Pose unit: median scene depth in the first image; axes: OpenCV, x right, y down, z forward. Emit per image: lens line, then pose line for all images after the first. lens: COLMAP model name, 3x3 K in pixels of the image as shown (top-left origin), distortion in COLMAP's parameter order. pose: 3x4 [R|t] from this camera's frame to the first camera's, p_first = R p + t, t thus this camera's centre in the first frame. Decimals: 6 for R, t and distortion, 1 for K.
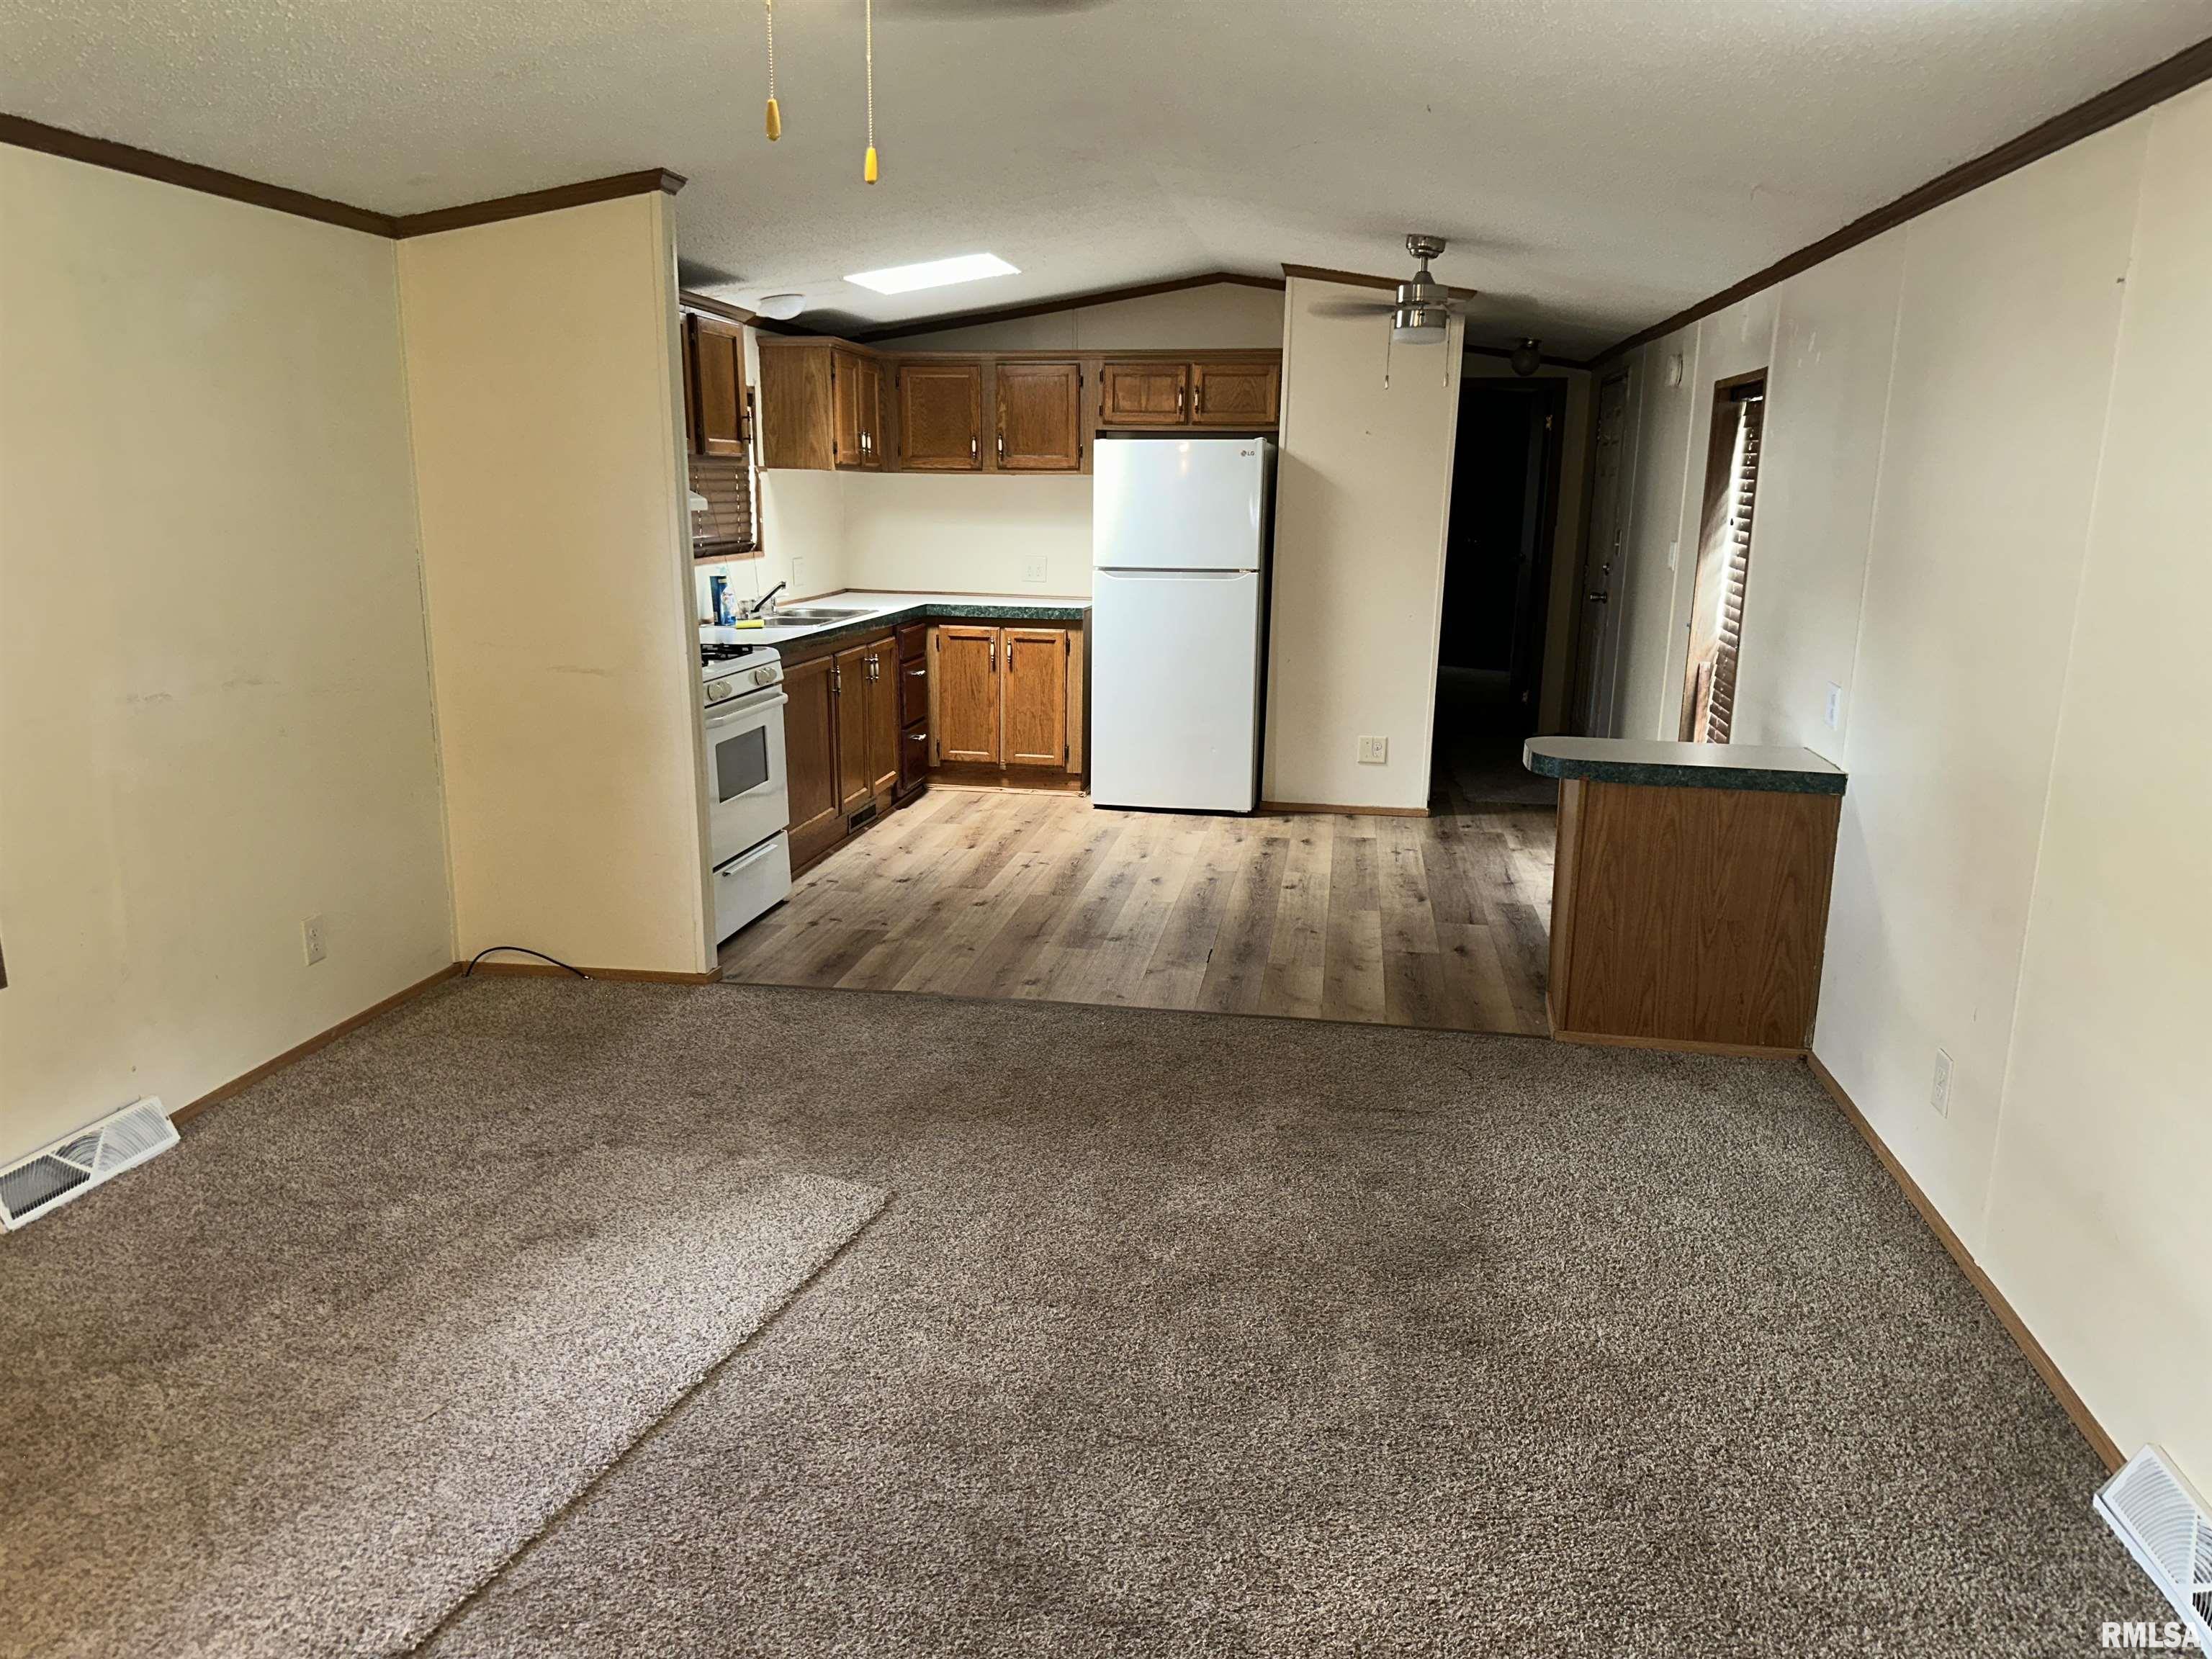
lens RADIAL K [[1520.1, 0, 1095.8], [0, 1520.1, 820.9], [0, 0, 1]] dist [0.126426, -0.216695]
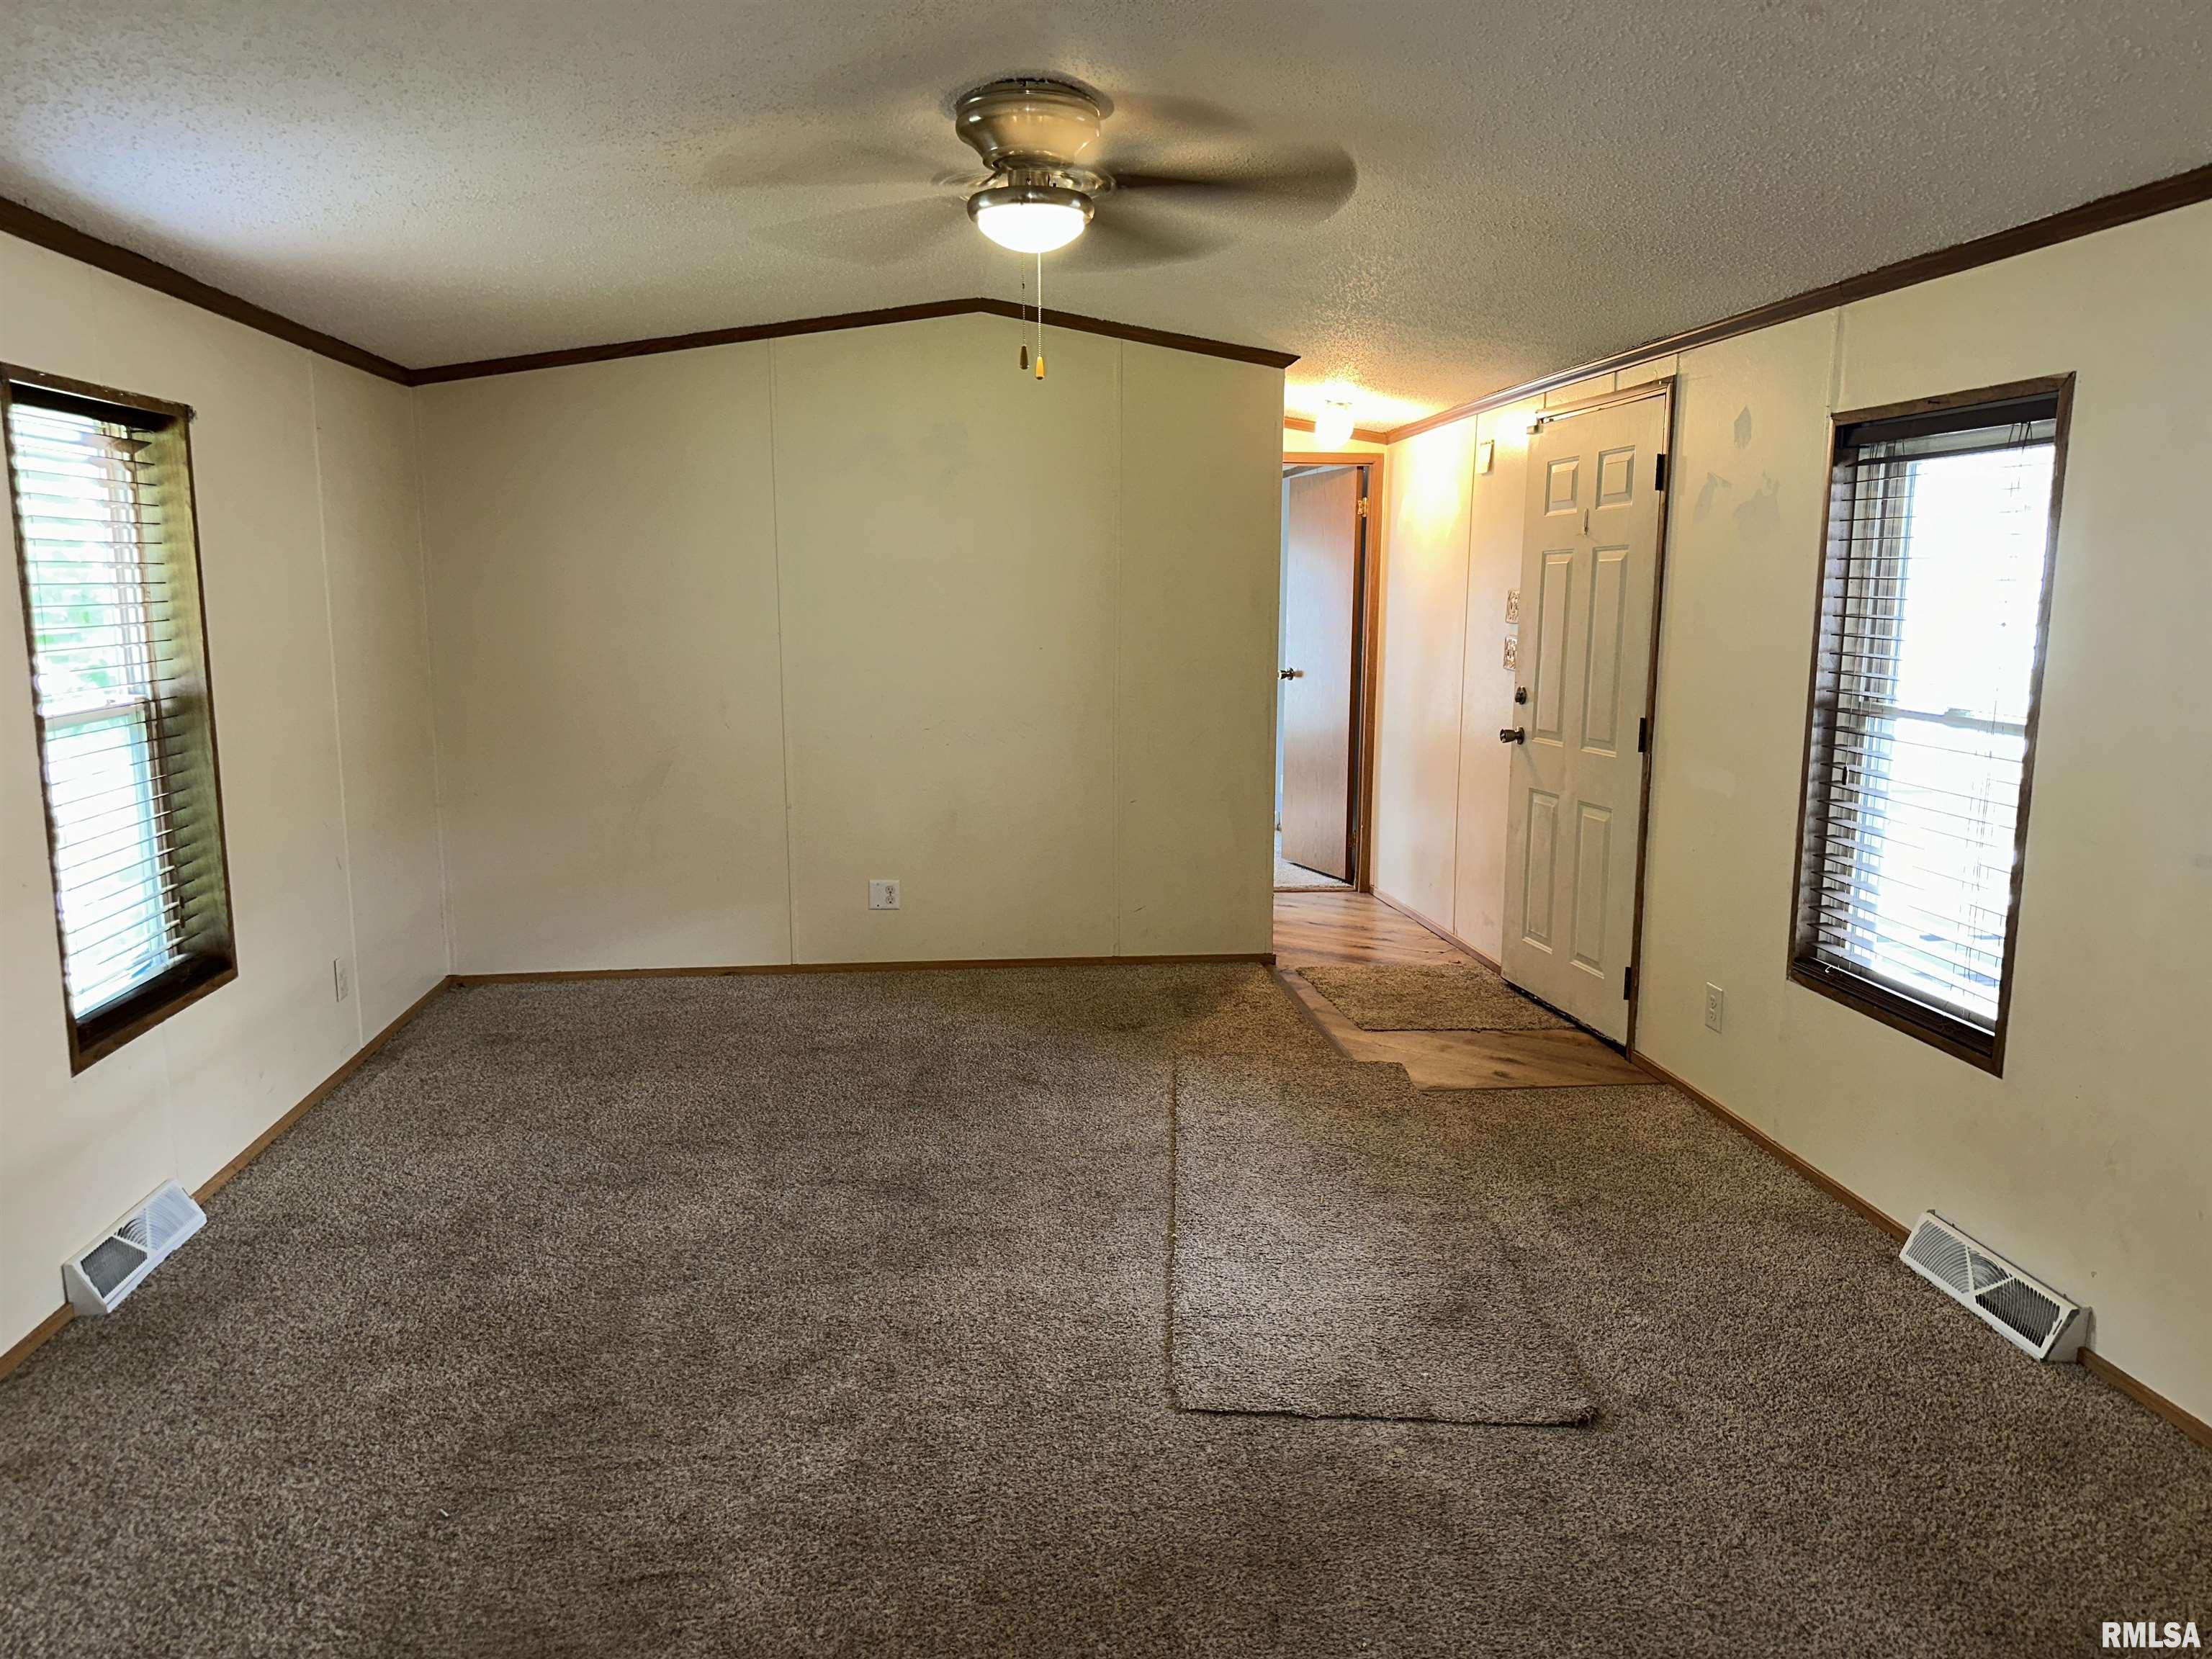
lens RADIAL K [[1520.1, 0, 1095.8], [0, 1520.1, 820.9], [0, 0, 1]] dist [0.126426, -0.216695]
pose [[-0.956528, 0.027273, -0.290362, 0.075757], [-0.083170, 0.928764, 0.361220, -0.183944], [0.279530, 0.369666, -0.886121, 0.840590]]
